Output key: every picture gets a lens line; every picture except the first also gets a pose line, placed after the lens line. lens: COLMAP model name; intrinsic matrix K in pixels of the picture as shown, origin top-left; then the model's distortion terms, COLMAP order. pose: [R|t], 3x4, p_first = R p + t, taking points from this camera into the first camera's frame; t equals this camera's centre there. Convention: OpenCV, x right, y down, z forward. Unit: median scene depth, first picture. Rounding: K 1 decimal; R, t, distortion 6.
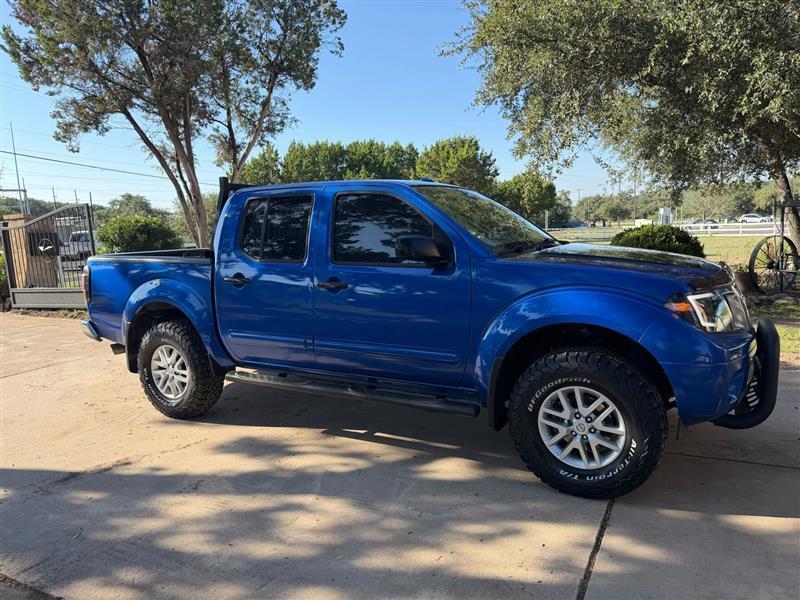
lens RADIAL K [[569.7, 0, 406.4], [0, 569.7, 290.6], [0, 0, 1]] dist [0.019803, -0.028150]
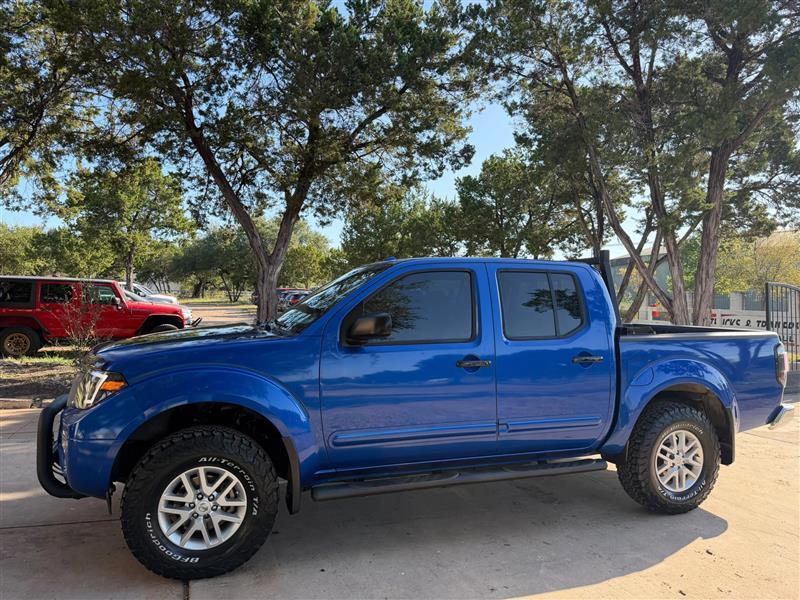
lens RADIAL K [[569.7, 0, 396.9], [0, 569.7, 293.4], [0, 0, 1]] dist [0.019803, -0.028150]
pose [[-0.666313, 0.012628, -0.745565, 0.248655], [-0.076985, 0.993349, 0.085627, -0.070049], [0.741688, 0.114451, -0.660909, 0.533971]]
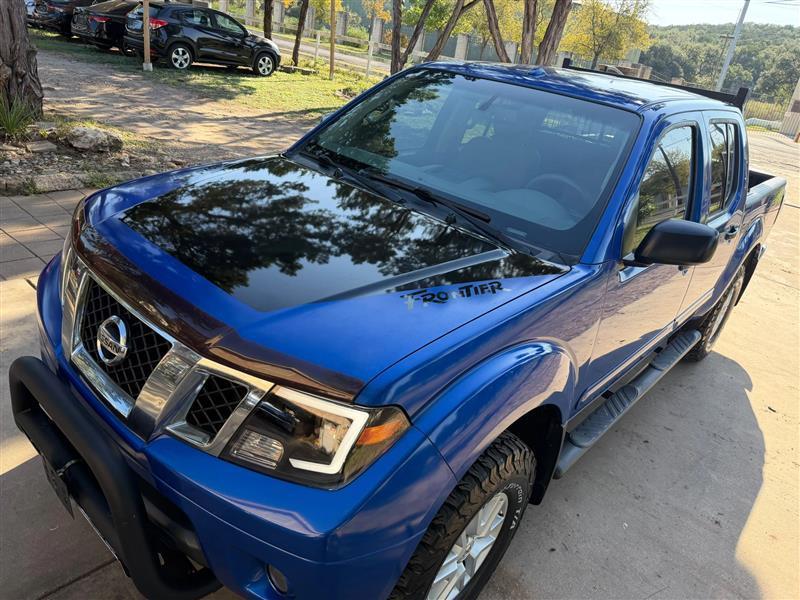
lens RADIAL K [[569.7, 0, 397.9], [0, 569.7, 294.4], [0, 0, 1]] dist [0.019803, -0.028150]
pose [[-0.226886, 0.405695, -0.885401, 0.234705], [-0.250184, 0.854323, 0.455565, -0.074680], [0.941239, 0.324874, -0.092335, 0.314652]]
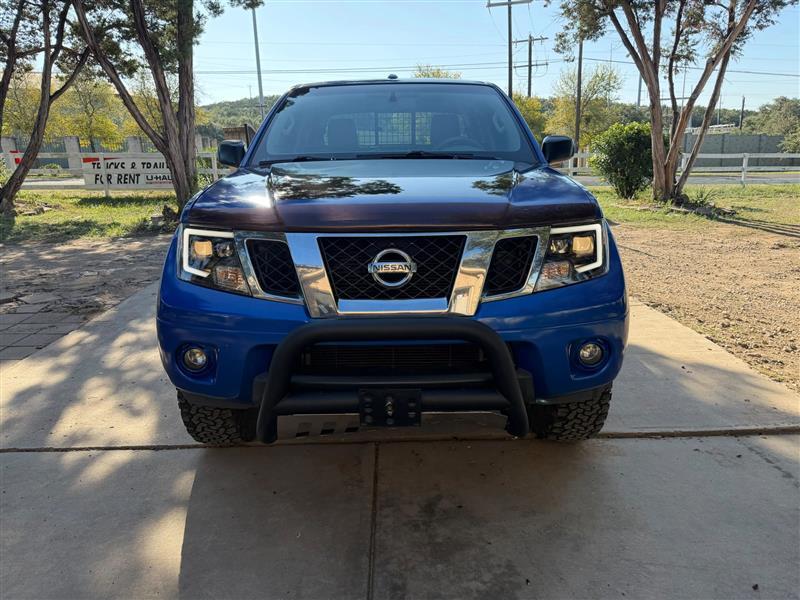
lens RADIAL K [[569.7, 0, 401.0], [0, 569.7, 301.0], [0, 0, 1]] dist [0.019803, -0.028150]
pose [[0.489070, 0.248009, -0.836243, 0.268268], [-0.100924, 0.968376, 0.228172, -0.020991], [0.866386, -0.027195, 0.498633, 0.180165]]
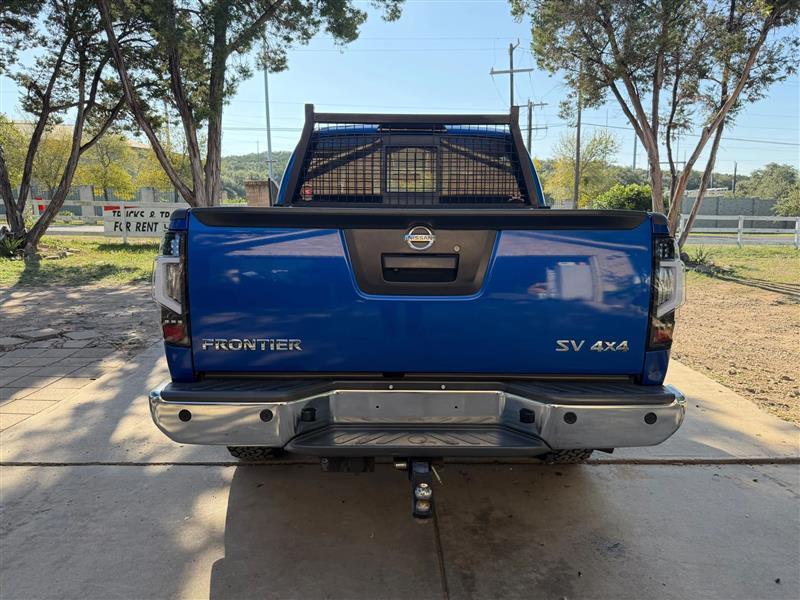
lens RADIAL K [[569.7, 0, 402.6], [0, 569.7, 301.4], [0, 0, 1]] dist [0.019803, -0.028150]
pose [[0.489576, 0.180277, -0.853121, 0.281757], [-0.122317, 0.982919, 0.137512, -0.017183], [0.863339, 0.037029, 0.503264, 0.149496]]
